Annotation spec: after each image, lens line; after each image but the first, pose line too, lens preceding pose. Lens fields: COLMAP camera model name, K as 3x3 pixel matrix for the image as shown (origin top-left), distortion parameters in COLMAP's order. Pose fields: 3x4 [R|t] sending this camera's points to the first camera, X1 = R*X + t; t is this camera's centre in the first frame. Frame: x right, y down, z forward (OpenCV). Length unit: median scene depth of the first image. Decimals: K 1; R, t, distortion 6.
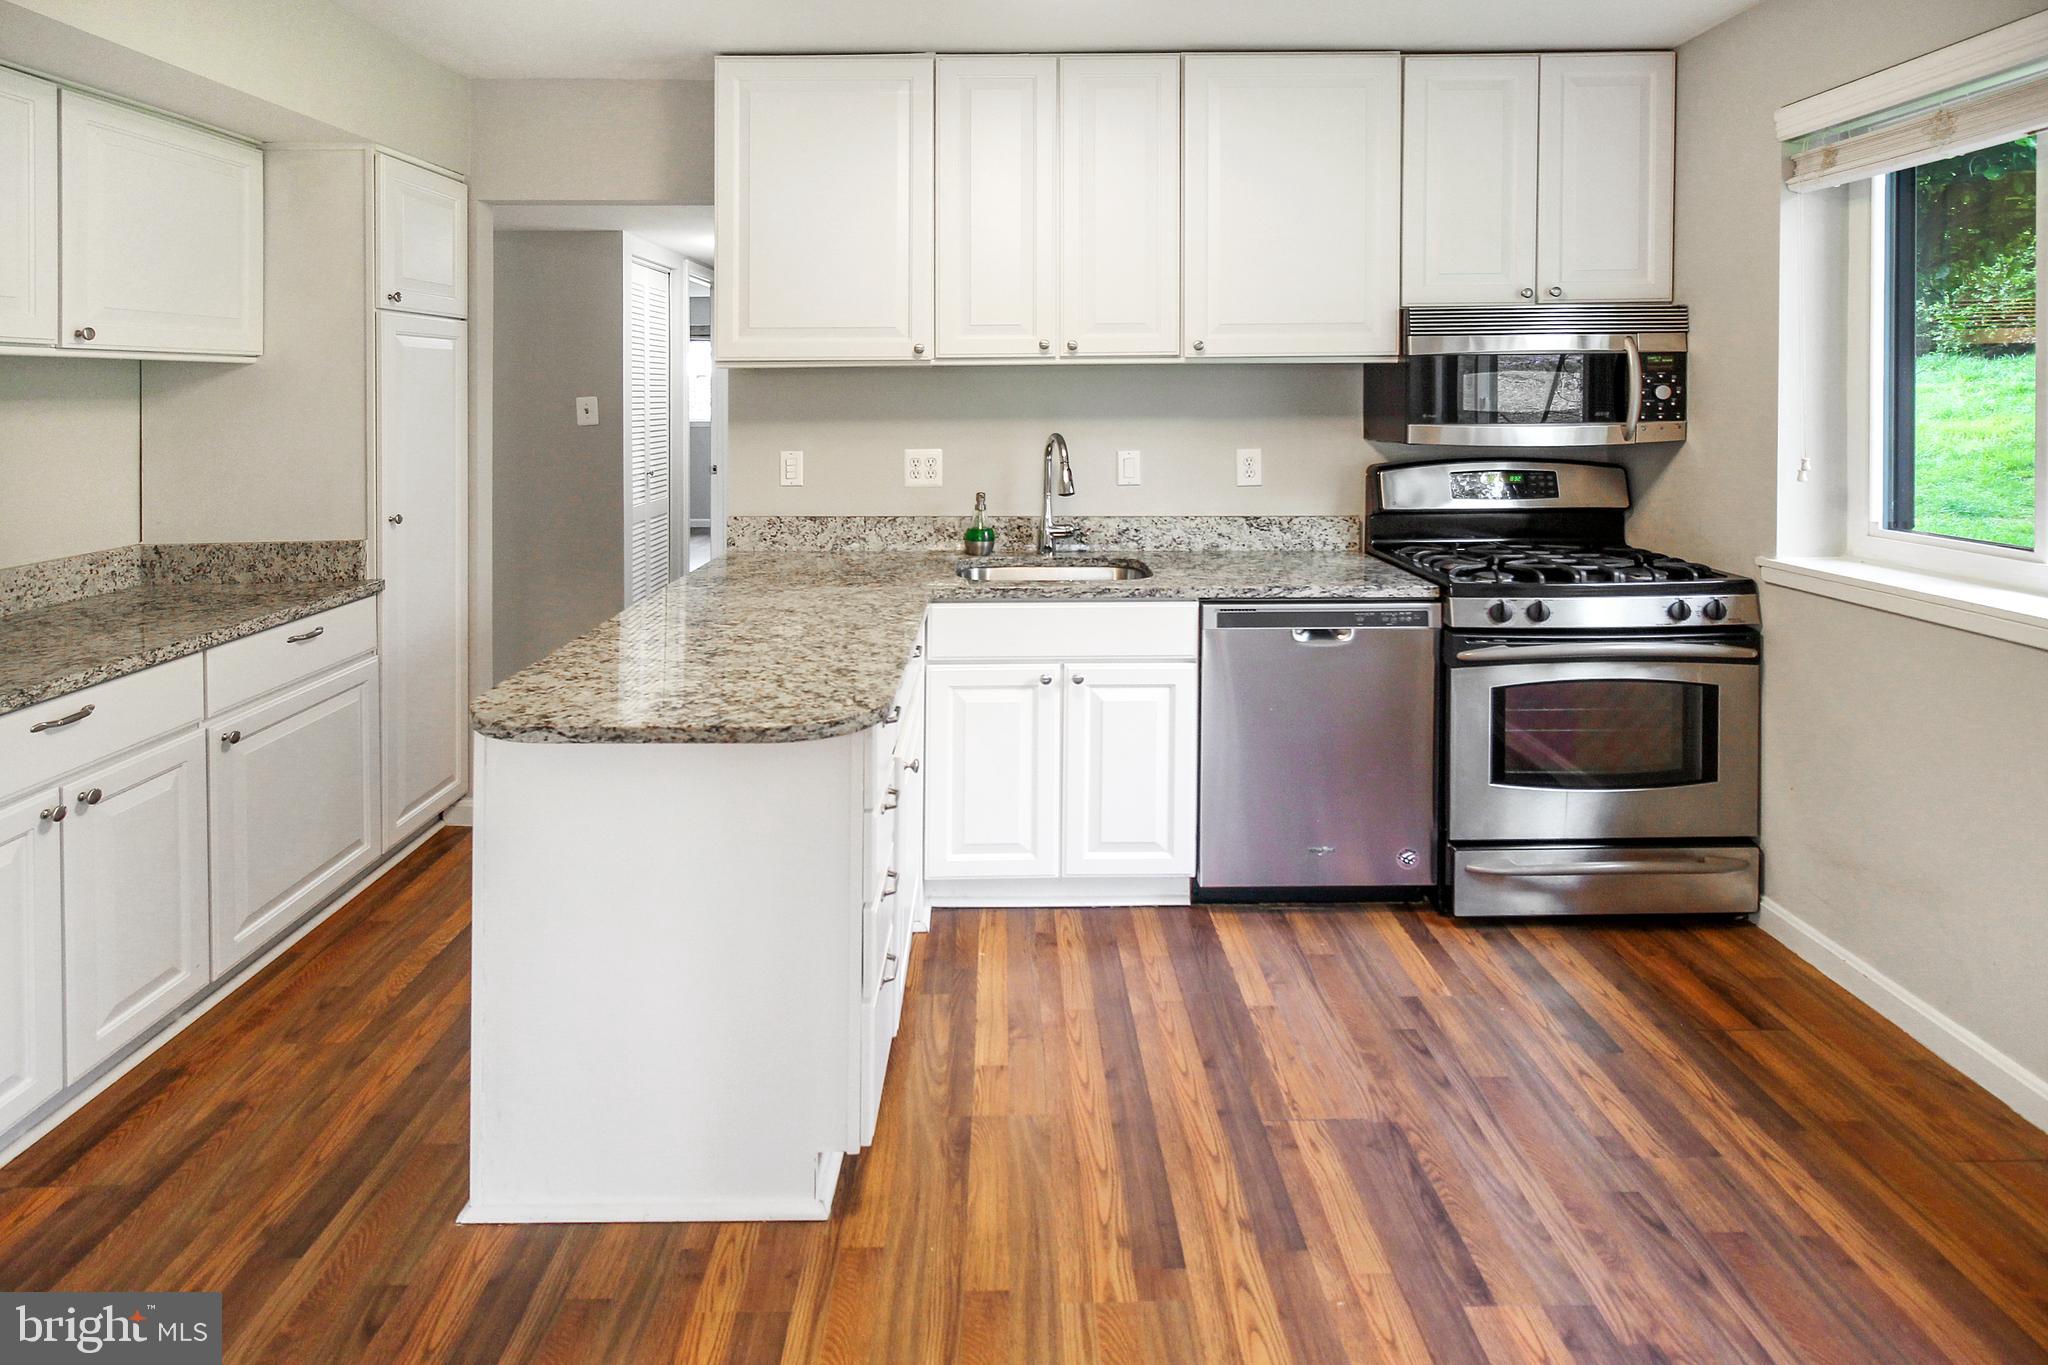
lens RADIAL K [[1095.3, 0, 1024.0], [0, 1095.3, 682.5], [0, 0, 1]] dist [0.004208, 0.001331]
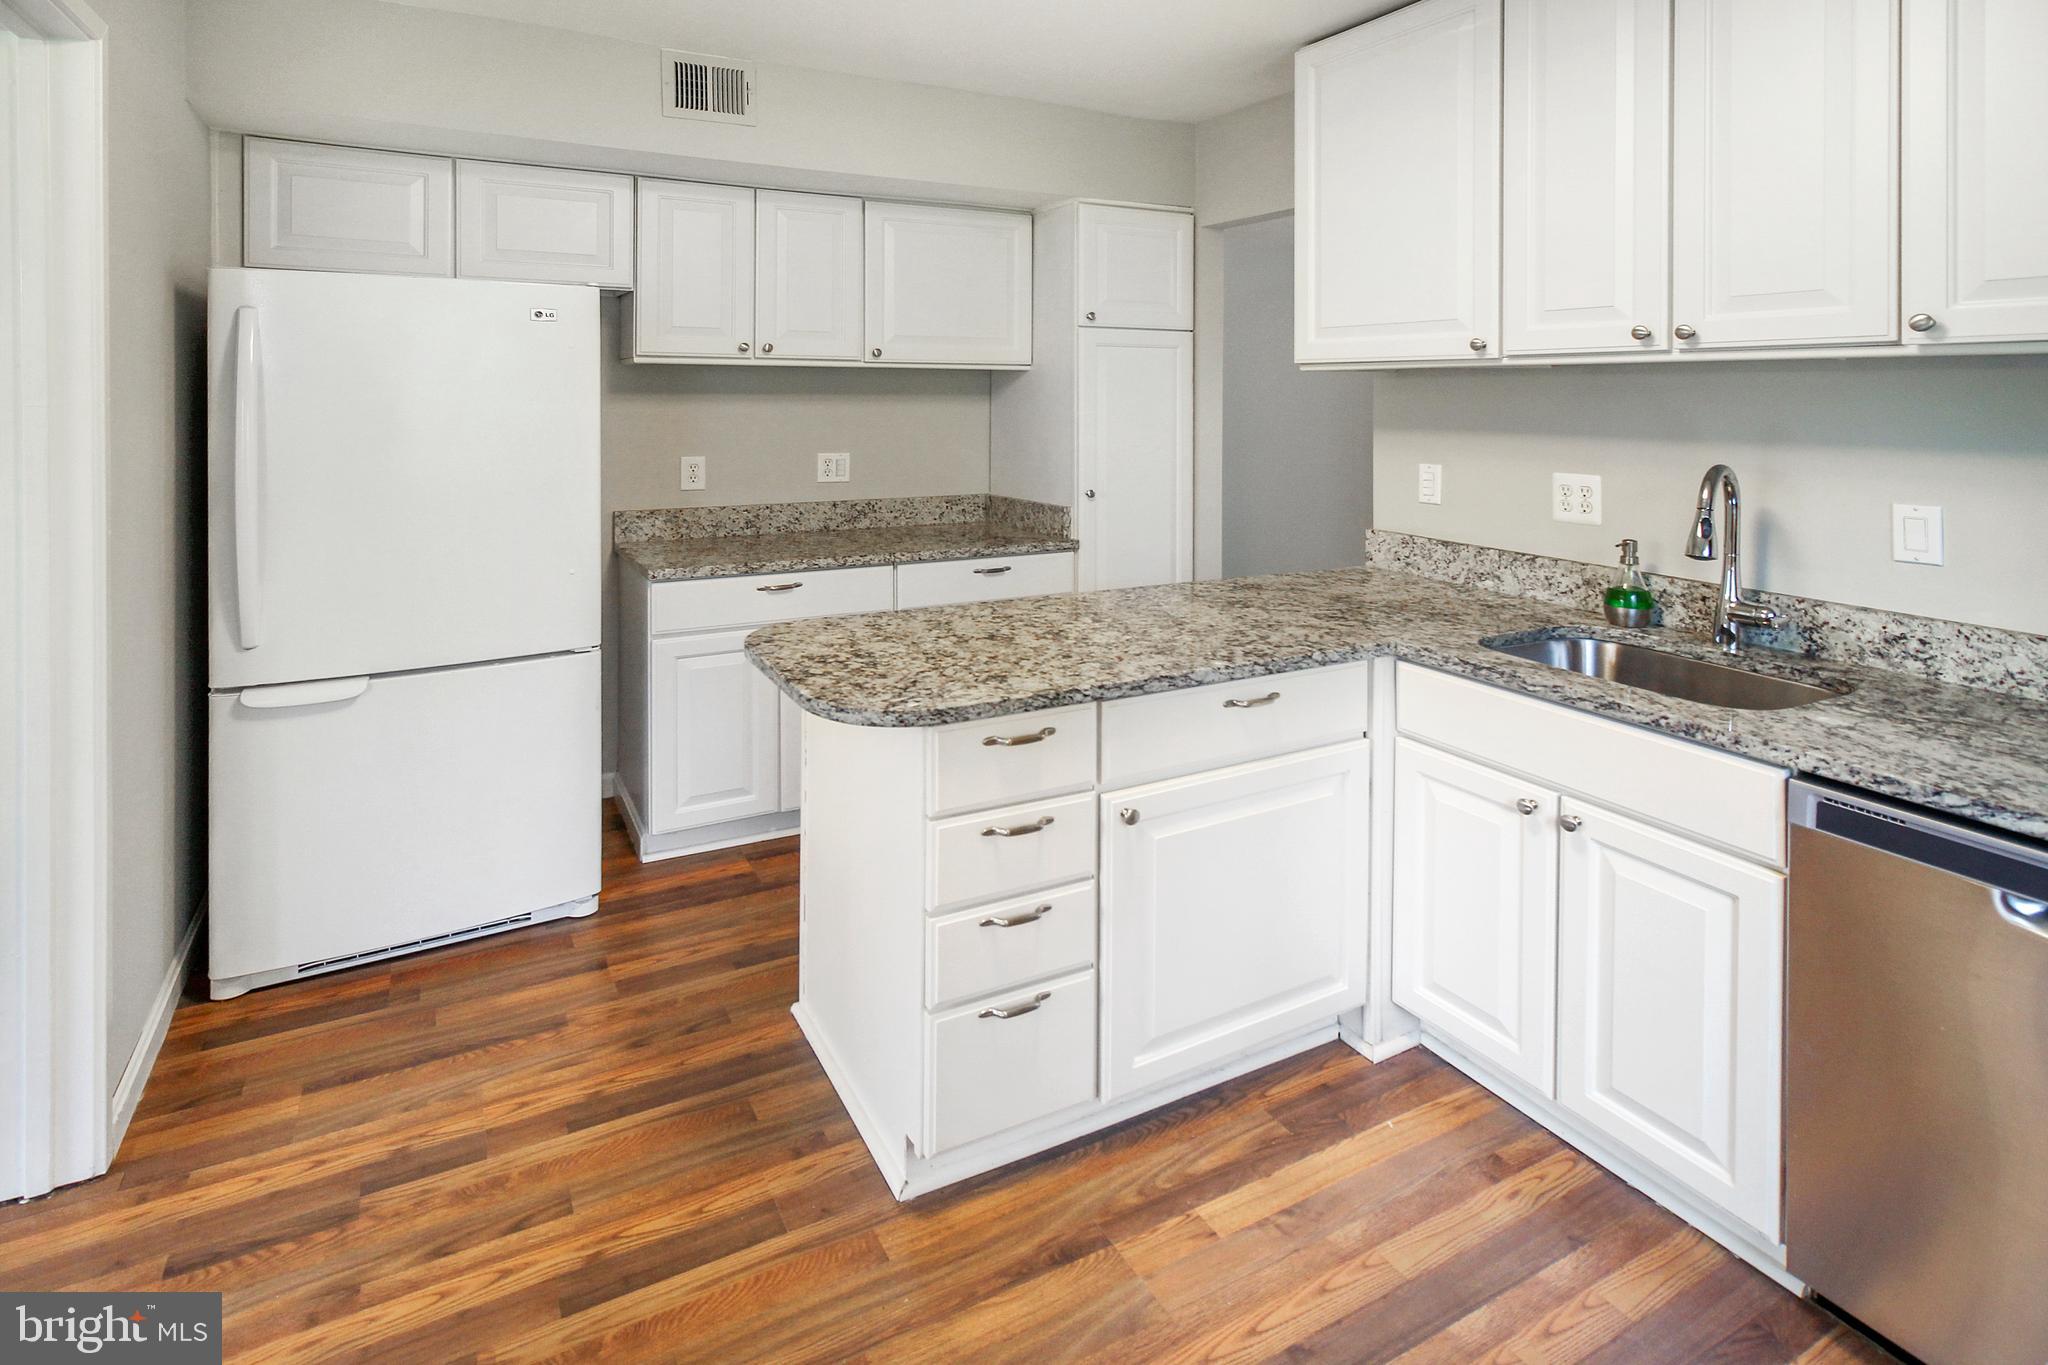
lens RADIAL K [[1049.9, 0, 1026.1], [0, 1049.9, 602.2], [0, 0, 1]] dist [0.006197, 0.001119]
pose [[0.454277, 0.185432, -0.871348, 0.447915], [-0.241283, 0.967150, 0.080027, -0.108604], [0.857563, 0.173887, 0.484096, 0.390066]]
